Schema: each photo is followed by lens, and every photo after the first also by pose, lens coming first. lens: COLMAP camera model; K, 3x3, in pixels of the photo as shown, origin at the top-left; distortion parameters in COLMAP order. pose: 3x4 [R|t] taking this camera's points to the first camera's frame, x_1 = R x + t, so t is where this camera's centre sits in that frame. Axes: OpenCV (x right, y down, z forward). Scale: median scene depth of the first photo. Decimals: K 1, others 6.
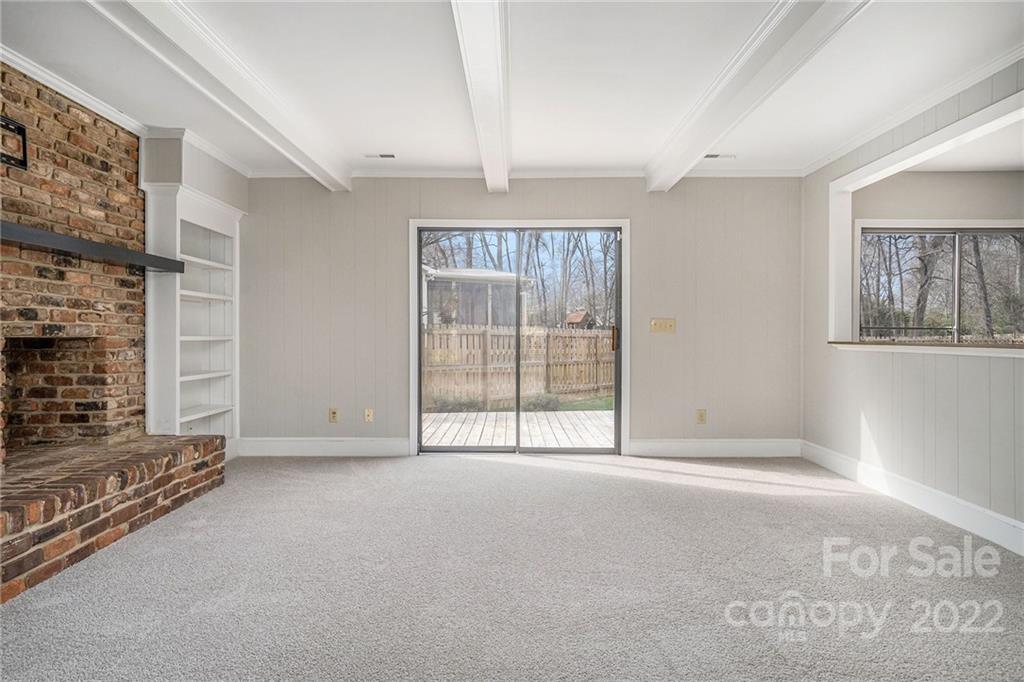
lens RADIAL K [[591.1, 0, 512.0], [0, 591.1, 341.0], [0, 0, 1]] dist [-0.047987, 0.045856]
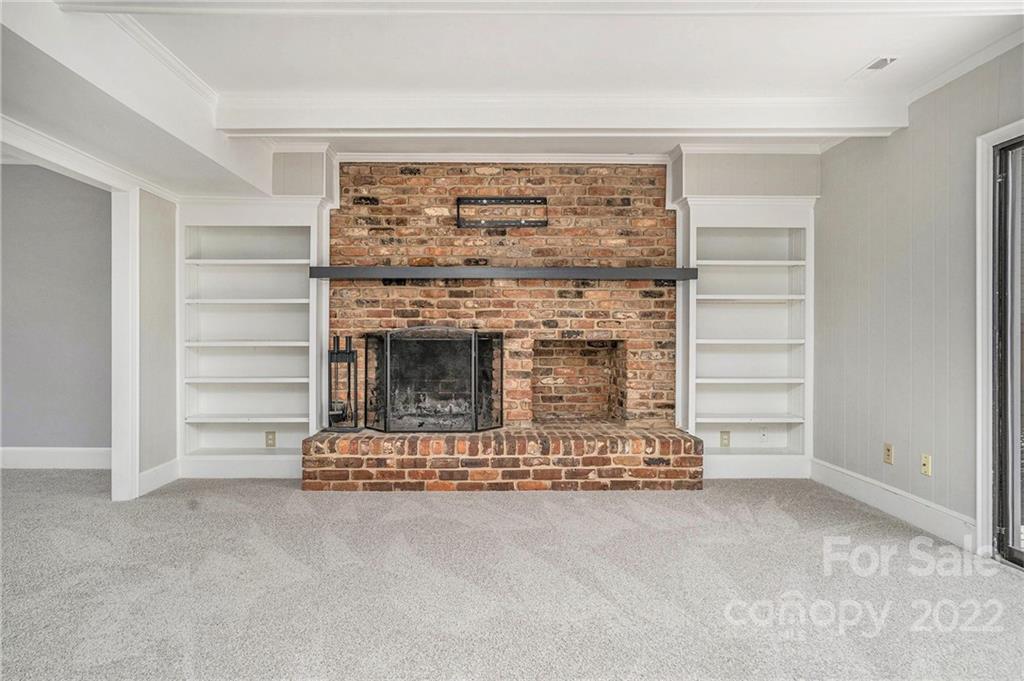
lens RADIAL K [[591.1, 0, 512.0], [0, 591.1, 340.5], [0, 0, 1]] dist [-0.047987, 0.045856]
pose [[-0.004247, 0.008548, -0.999954, 0.586960], [-0.011270, 0.999900, 0.008596, -0.014010], [0.999927, 0.011306, -0.004150, 0.808902]]
